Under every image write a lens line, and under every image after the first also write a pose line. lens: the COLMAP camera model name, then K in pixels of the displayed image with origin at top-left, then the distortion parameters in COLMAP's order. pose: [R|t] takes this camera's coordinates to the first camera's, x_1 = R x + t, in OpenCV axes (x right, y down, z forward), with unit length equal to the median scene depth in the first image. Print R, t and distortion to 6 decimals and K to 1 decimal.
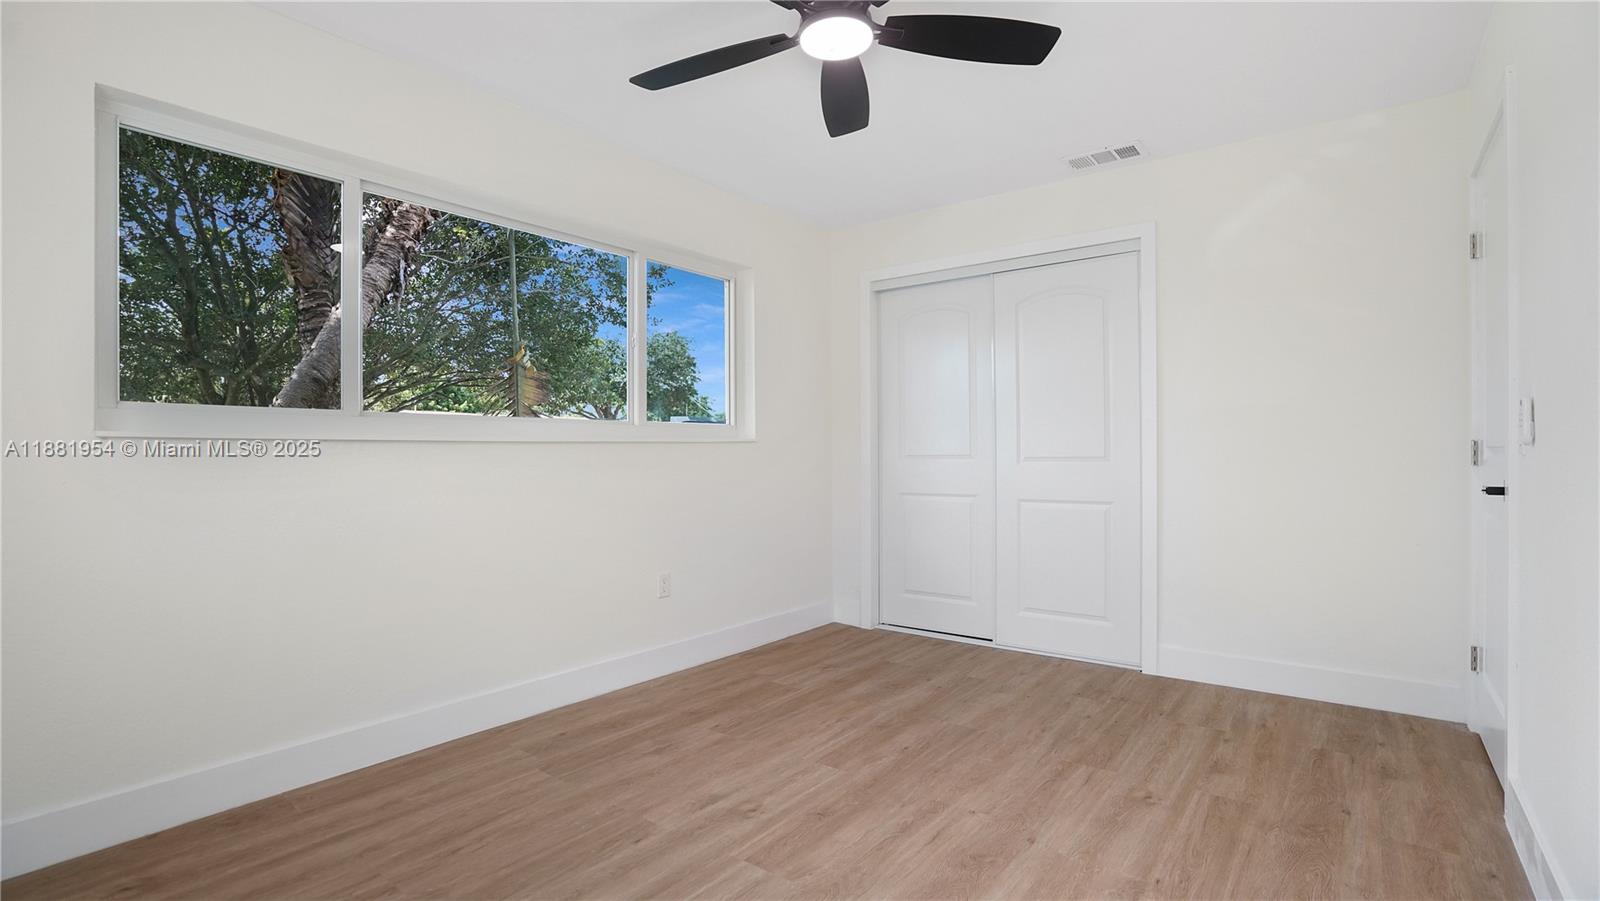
lens RADIAL K [[745.2, 0, 793.9], [0, 745.2, 458.2], [0, 0, 1]] dist [-0.058266, 0.024113]
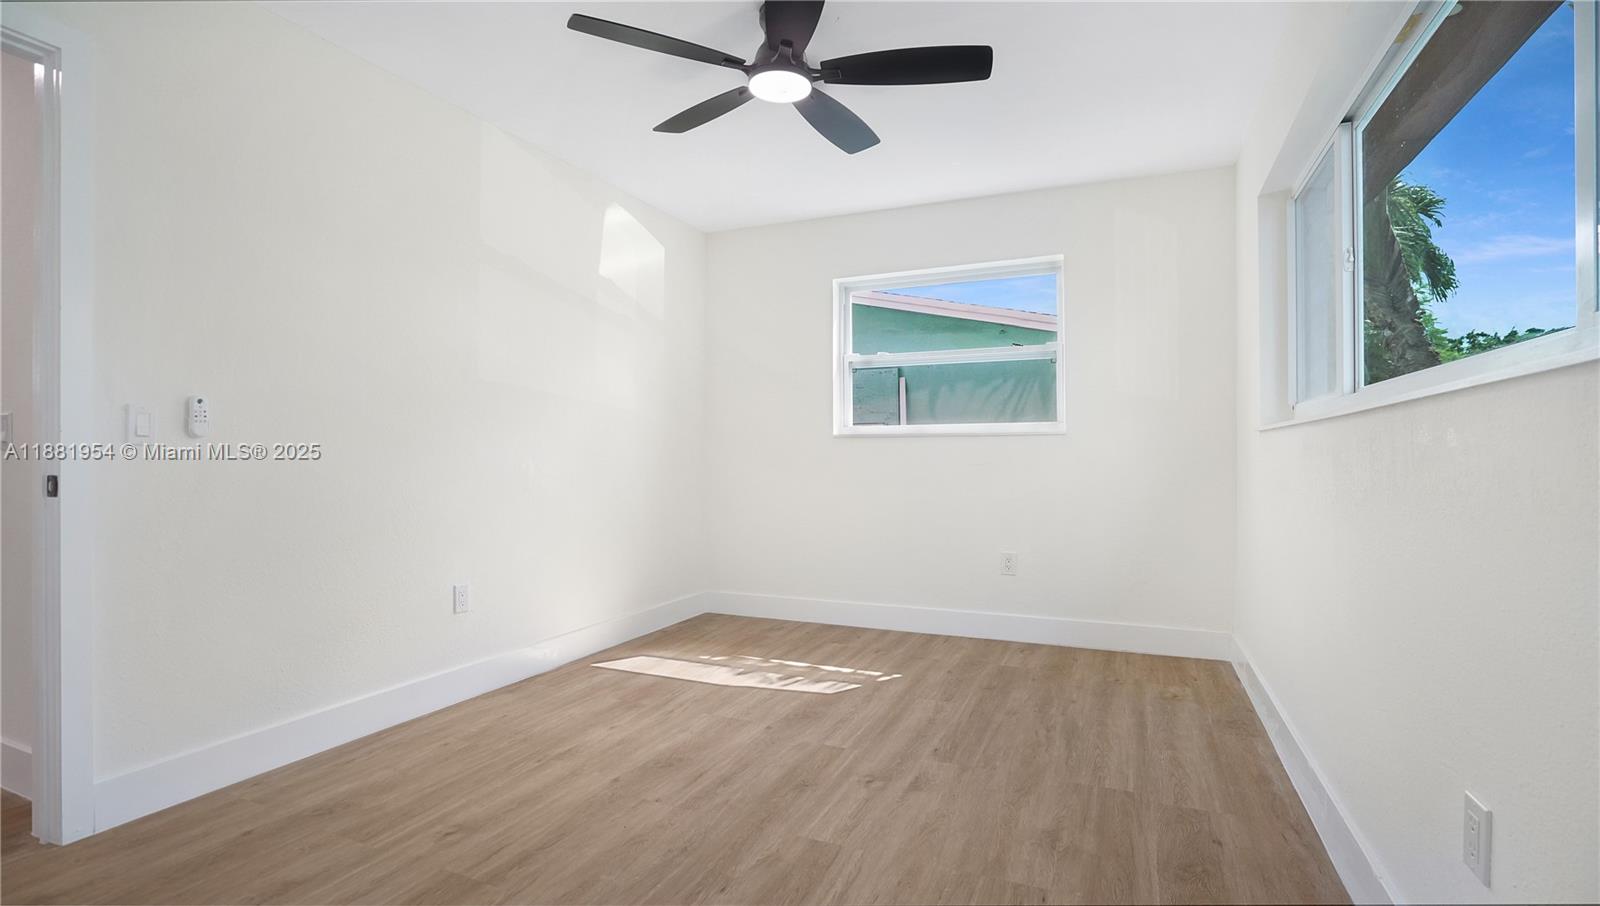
lens RADIAL K [[727.7, 0, 806.4], [0, 727.7, 507.2], [0, 0, 1]] dist [-0.037301, 0.000062]
pose [[-0.968044, 0.023321, -0.249693, 0.238807], [0.004229, 0.997043, 0.076727, 0.007602], [0.250744, 0.073220, -0.965280, 1.659379]]
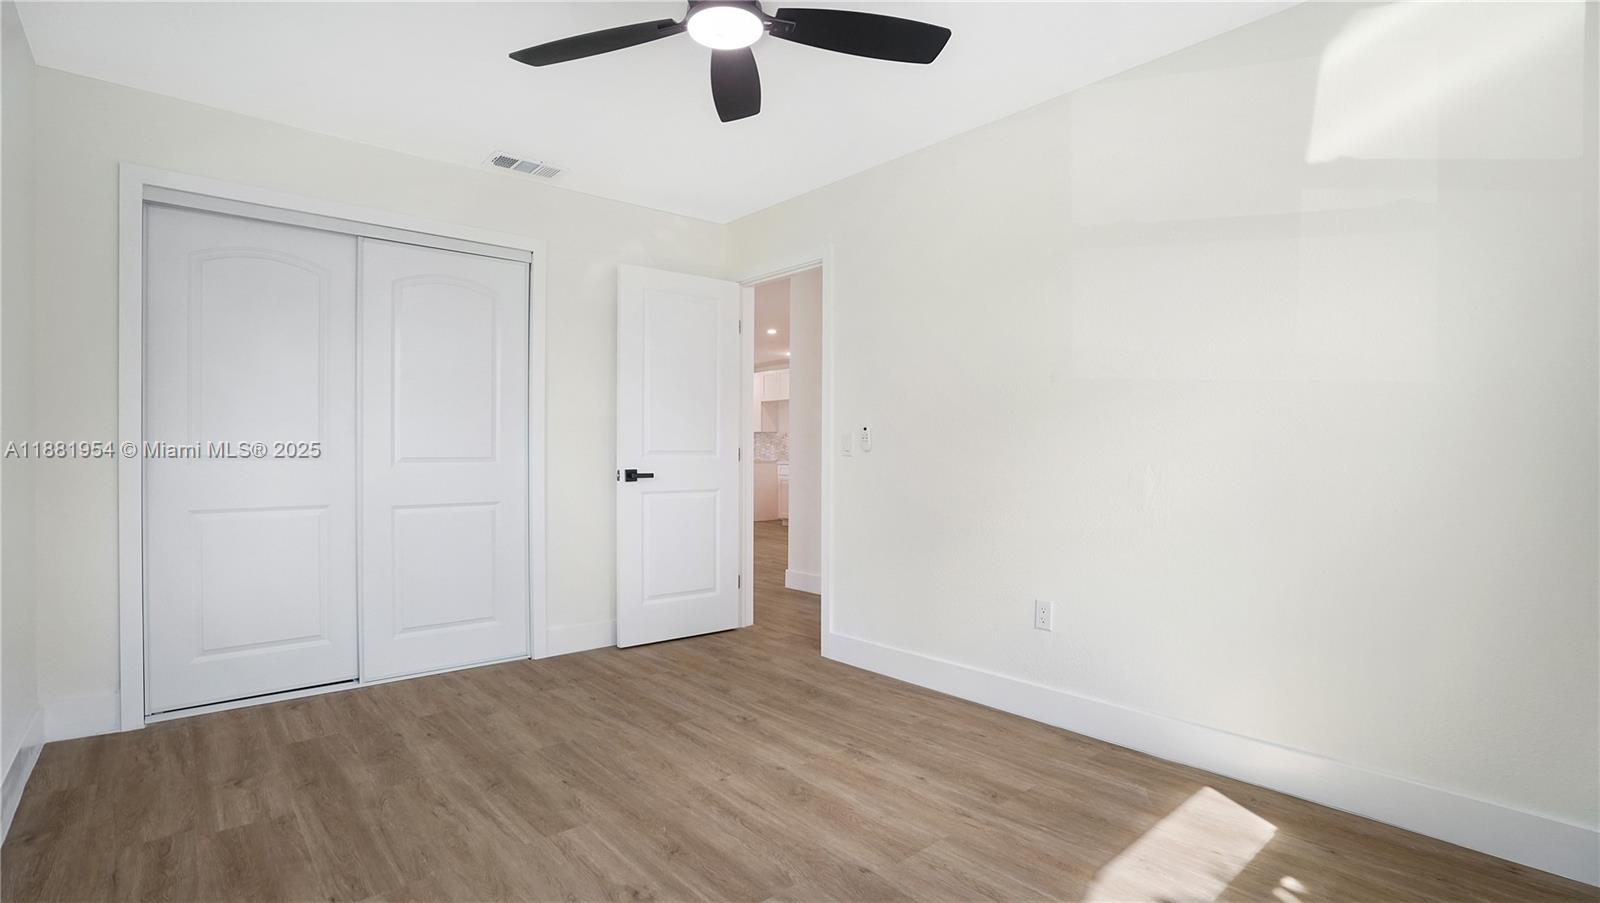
lens RADIAL K [[745.2, 0, 793.9], [0, 745.2, 459.2], [0, 0, 1]] dist [-0.058266, 0.024113]
pose [[0.185057, -0.001068, 0.982727, -0.692342], [0.002085, 0.999998, 0.000694, 0.001083], [-0.982725, 0.001920, 0.185059, 0.579965]]
